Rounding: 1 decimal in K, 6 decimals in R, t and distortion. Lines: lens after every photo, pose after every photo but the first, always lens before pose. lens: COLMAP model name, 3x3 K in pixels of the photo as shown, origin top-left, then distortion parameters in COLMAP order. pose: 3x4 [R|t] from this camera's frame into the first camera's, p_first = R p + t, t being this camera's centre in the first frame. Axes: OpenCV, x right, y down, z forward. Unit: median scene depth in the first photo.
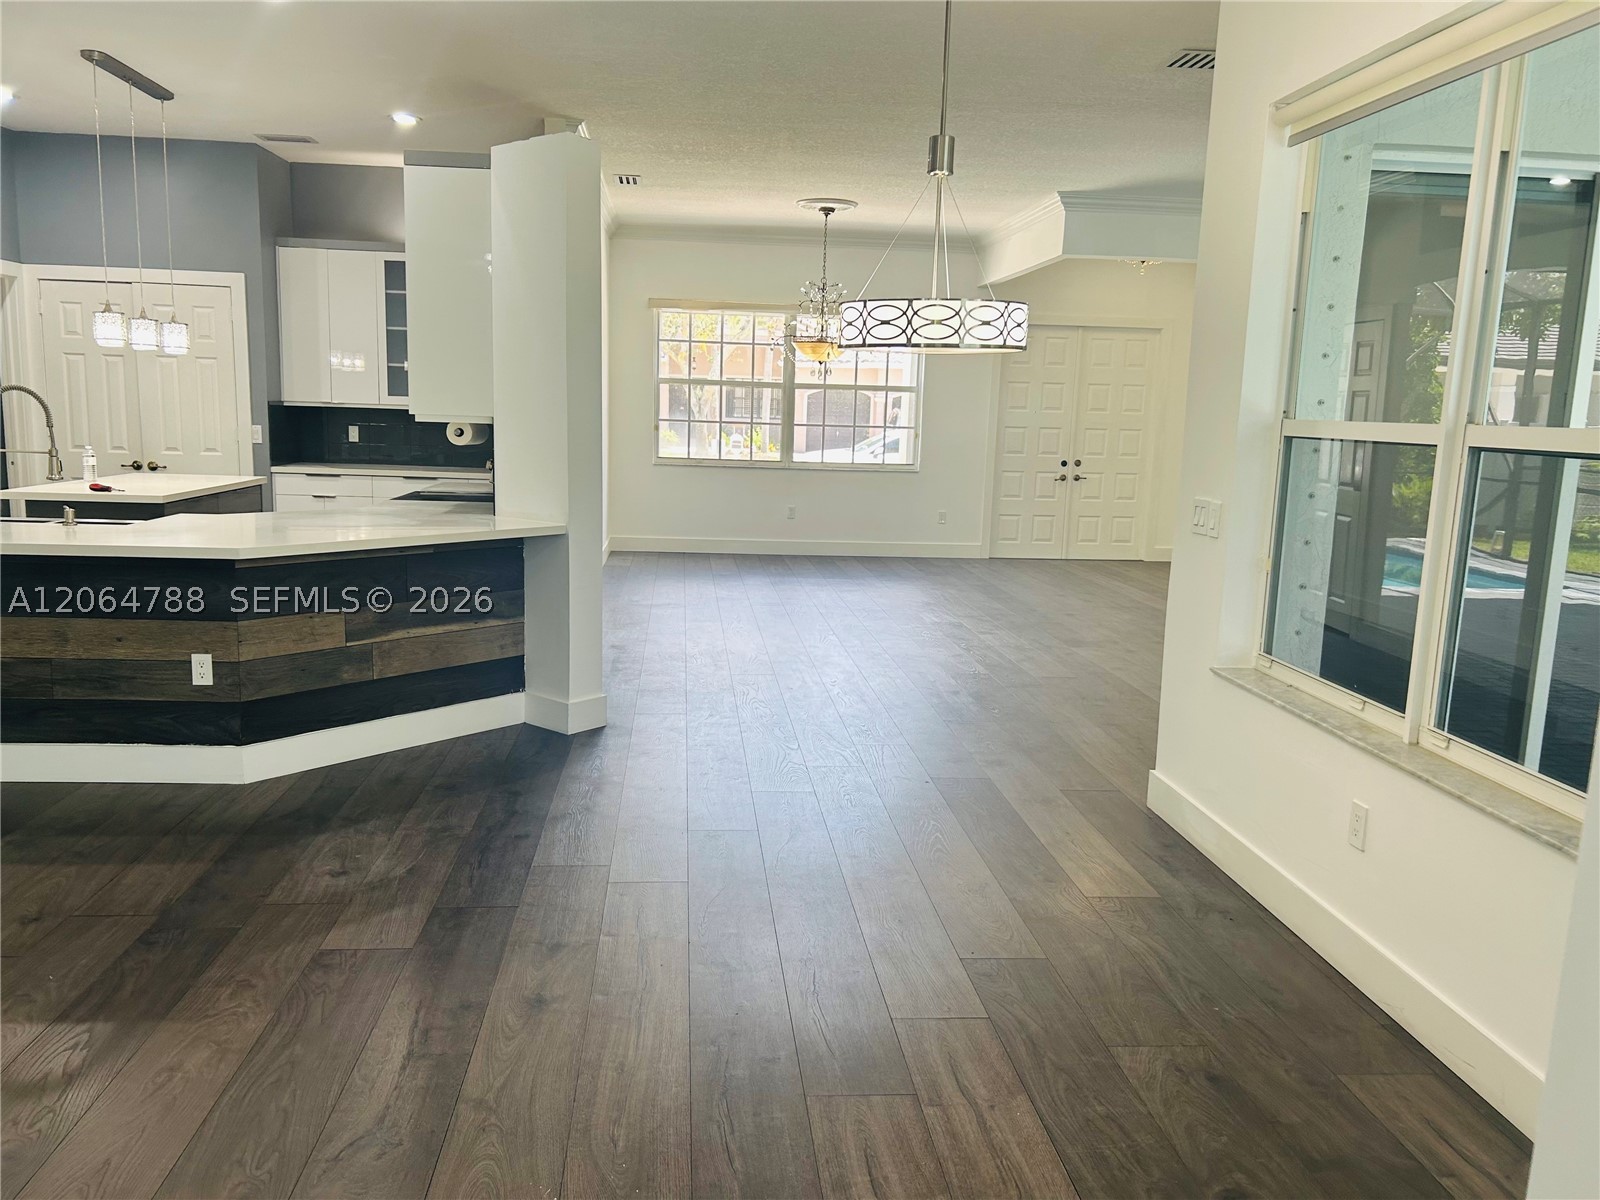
lens RADIAL K [[1233.4, 0, 800.0], [0, 1233.4, 600.0], [0, 0, 1]] dist [0.009322, -0.002094]
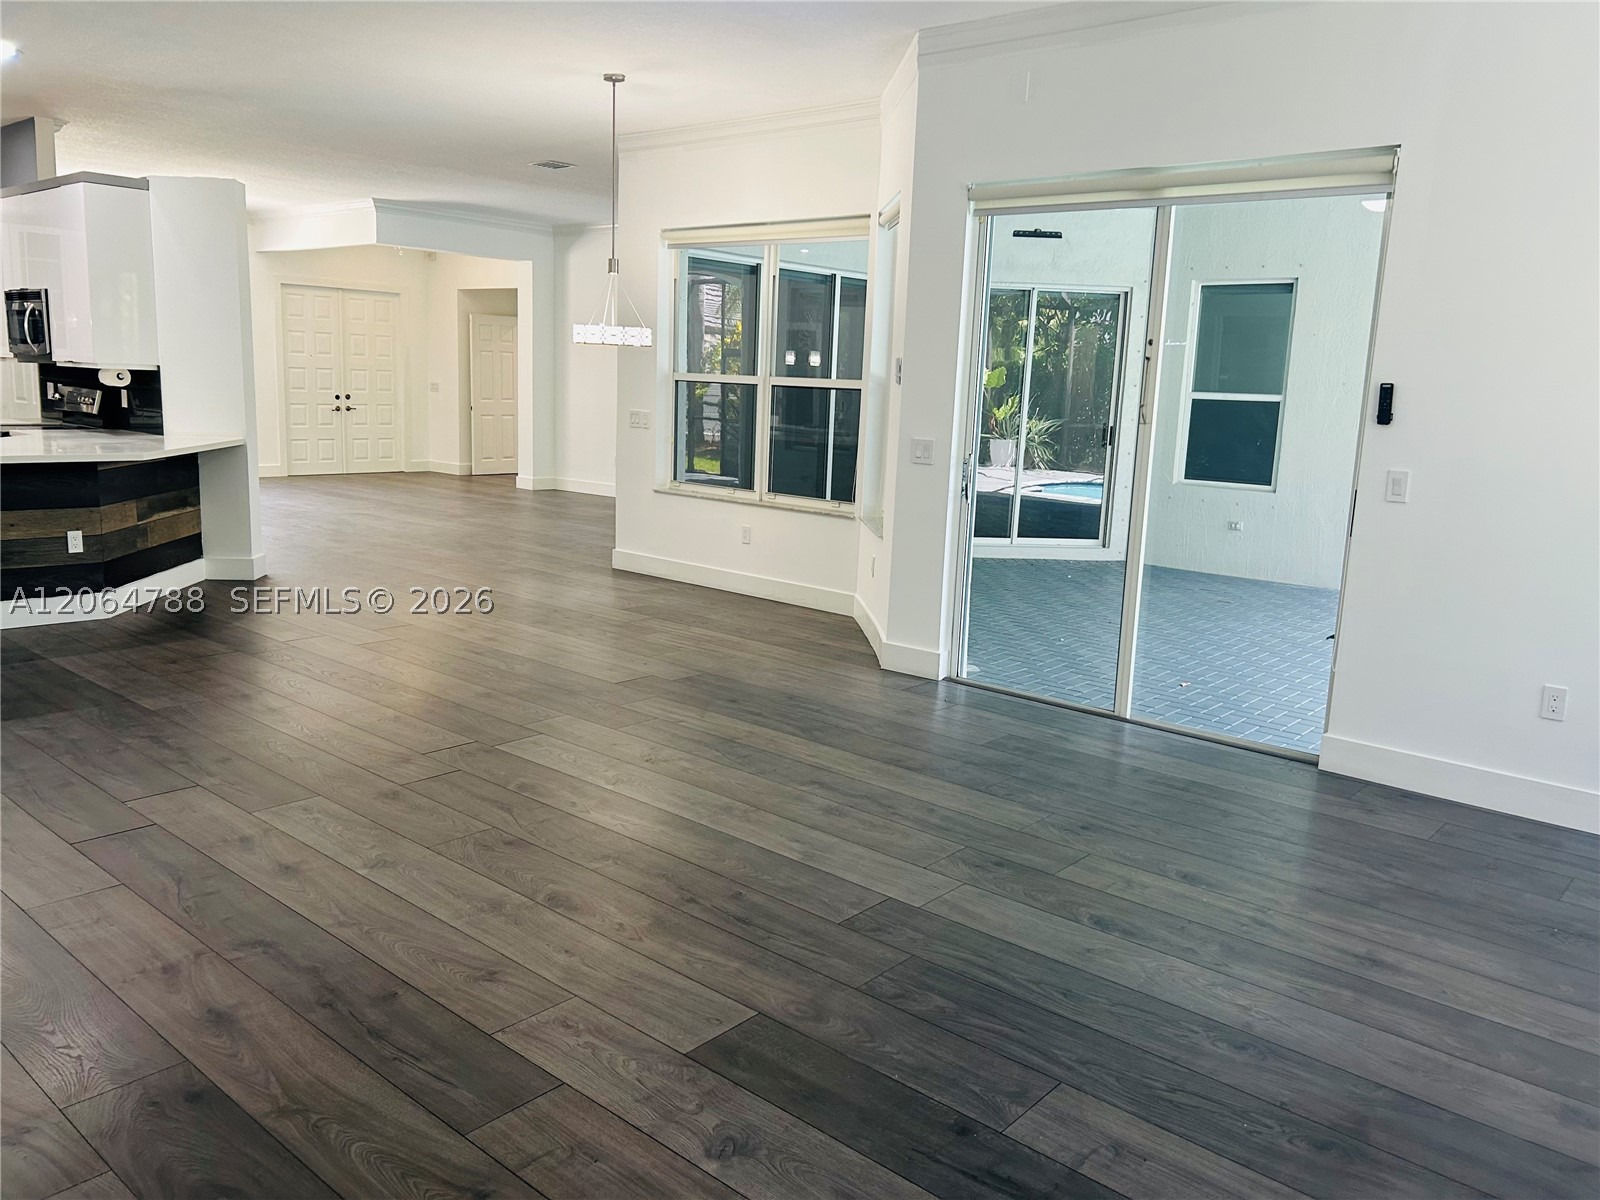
lens RADIAL K [[1215.0, 0, 826.6], [0, 1215.0, 587.6], [0, 0, 1]] dist [0.057507, -0.069725]
pose [[0.717145, -0.123354, 0.685920, -0.851792], [0.092920, 0.992348, 0.081312, 0.074234], [-0.690702, 0.005423, 0.723119, -0.682997]]
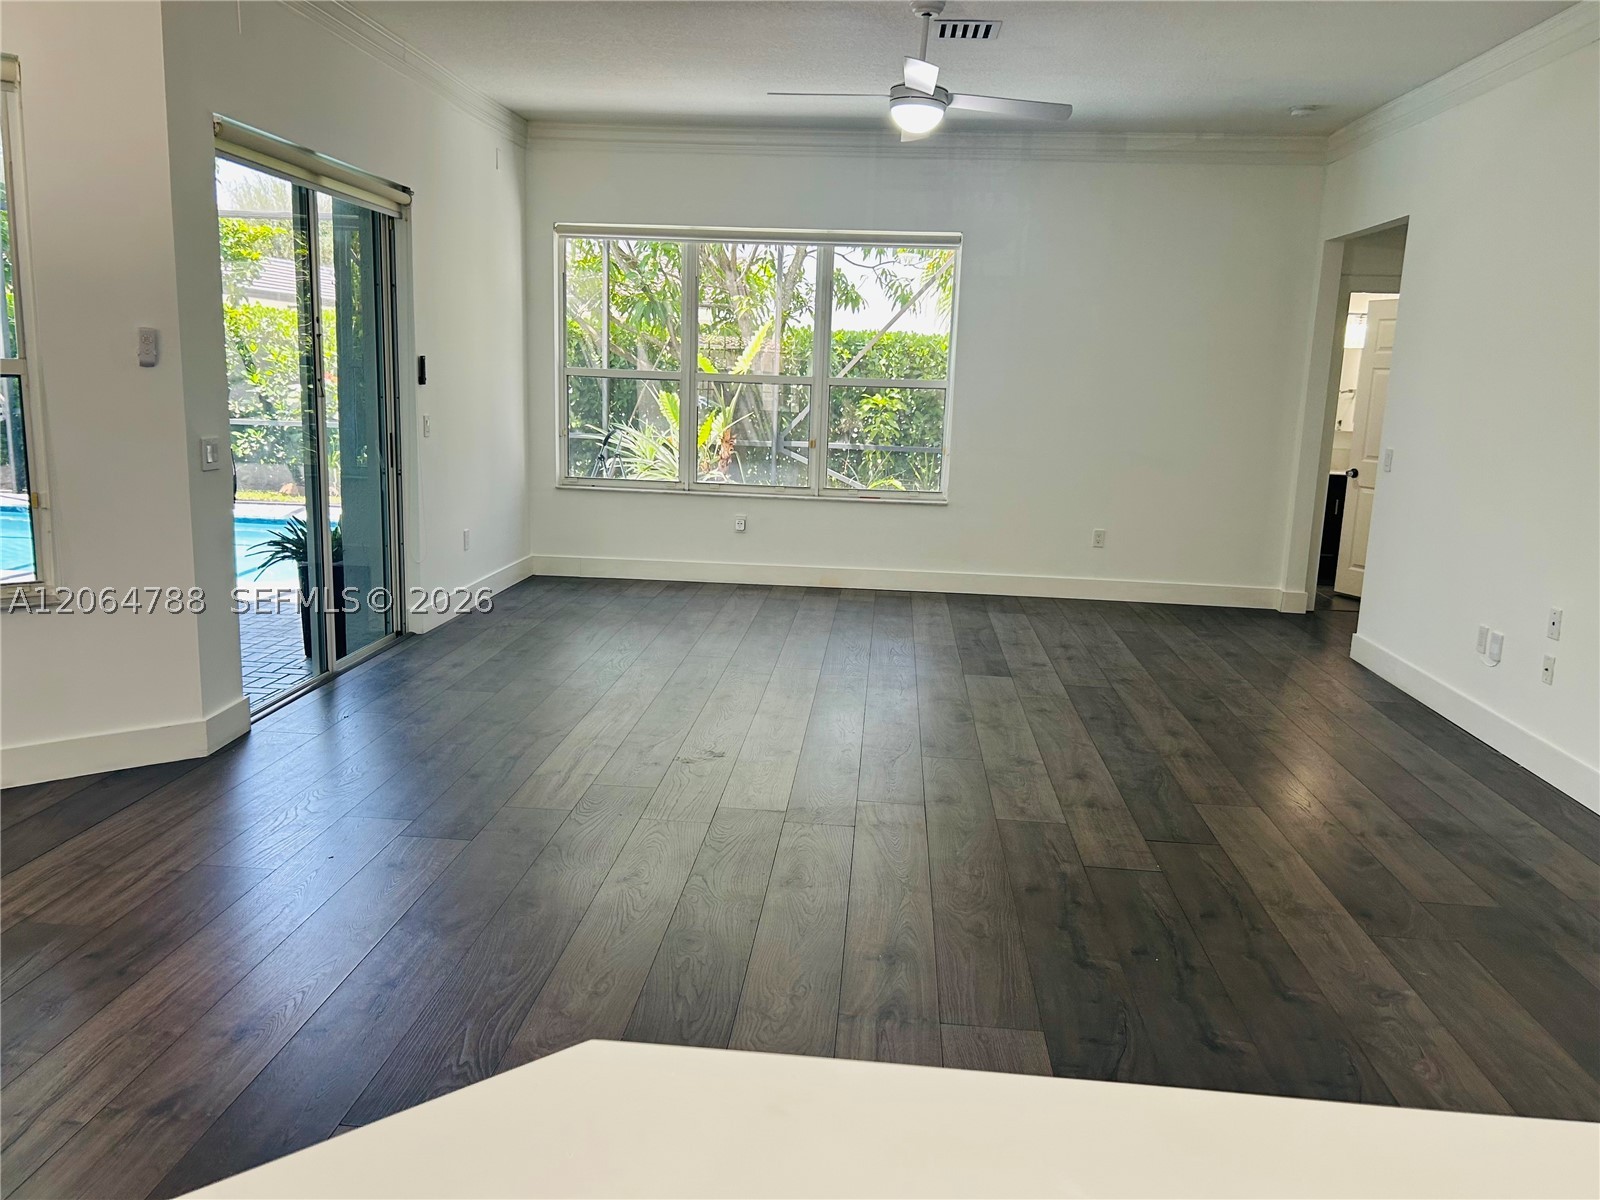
lens RADIAL K [[1233.4, 0, 800.0], [0, 1233.4, 600.0], [0, 0, 1]] dist [0.009322, -0.002094]
pose [[-0.983512, -0.092314, 0.155506, -0.489266], [-0.033528, 0.938069, 0.344822, -0.208120], [-0.177707, 0.333923, -0.925697, 1.111825]]
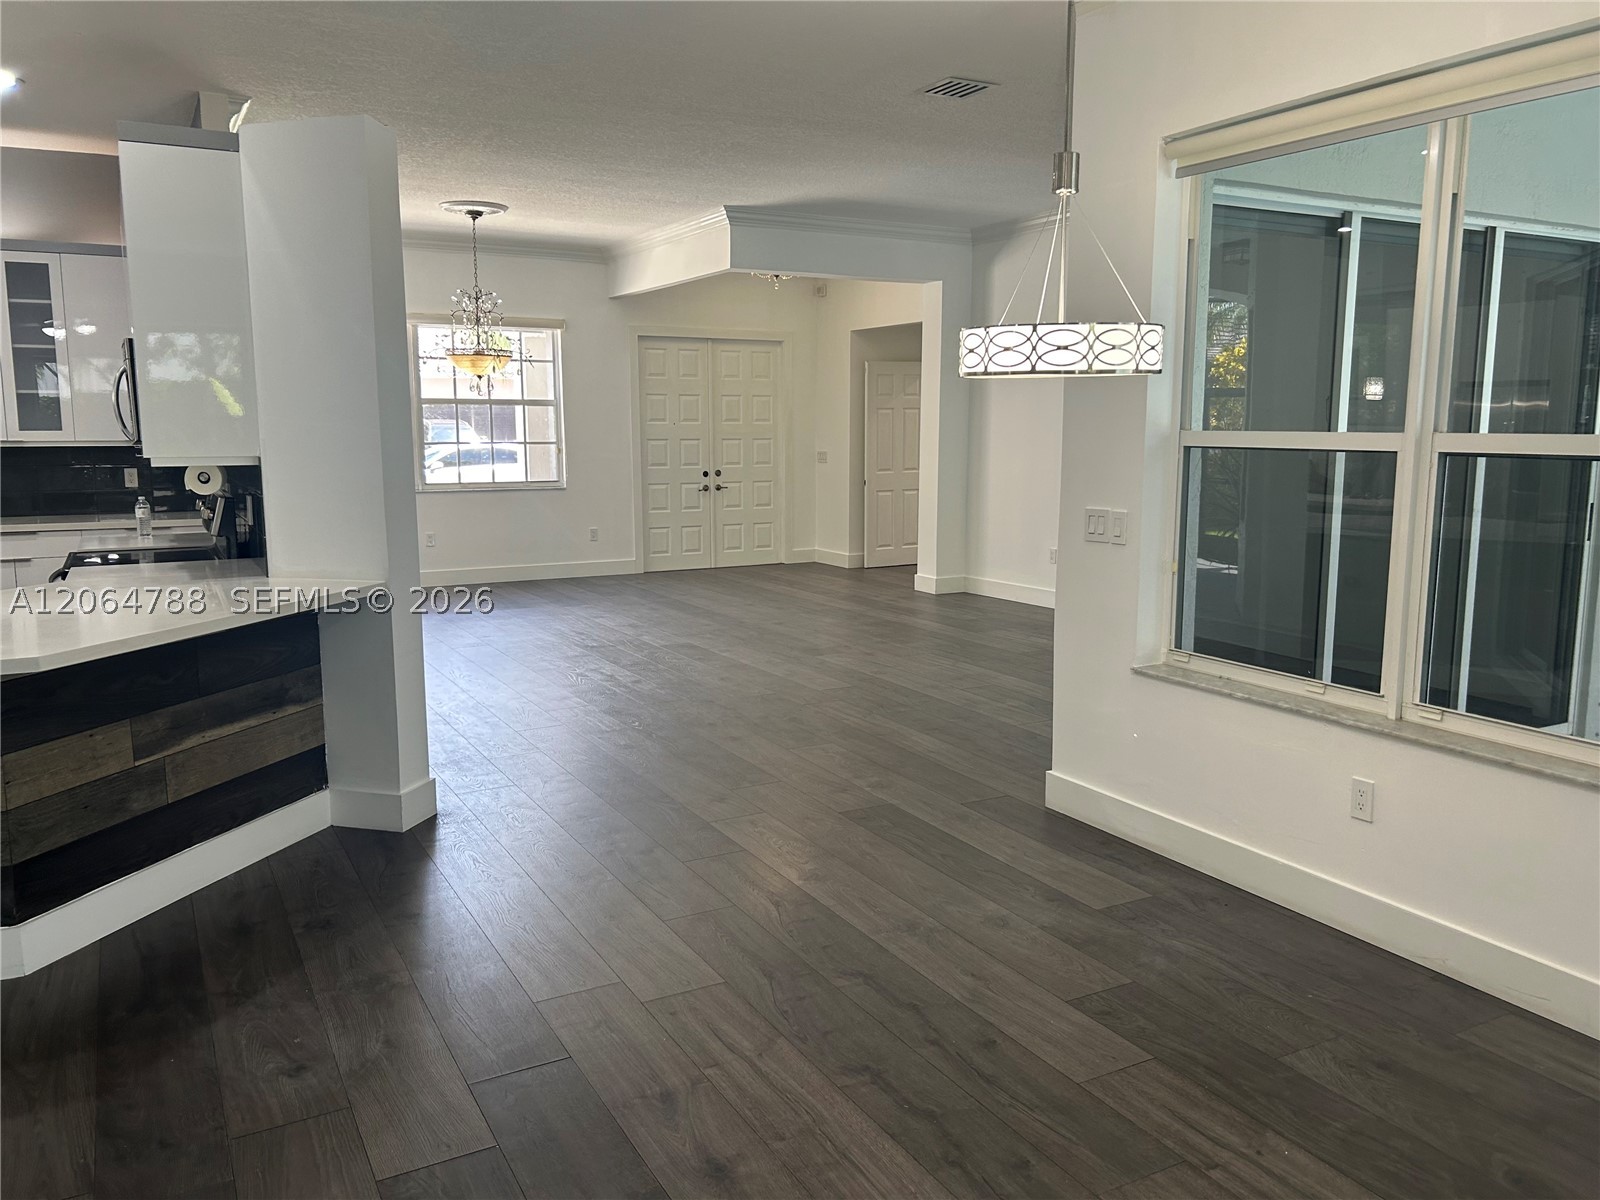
lens RADIAL K [[1215.0, 0, 826.6], [0, 1215.0, 587.6], [0, 0, 1]] dist [0.057507, -0.069725]
pose [[0.910758, -0.087098, 0.403650, -0.293026], [0.092474, 0.995696, 0.006199, -0.040494], [-0.402453, 0.031681, 0.914892, 0.137277]]
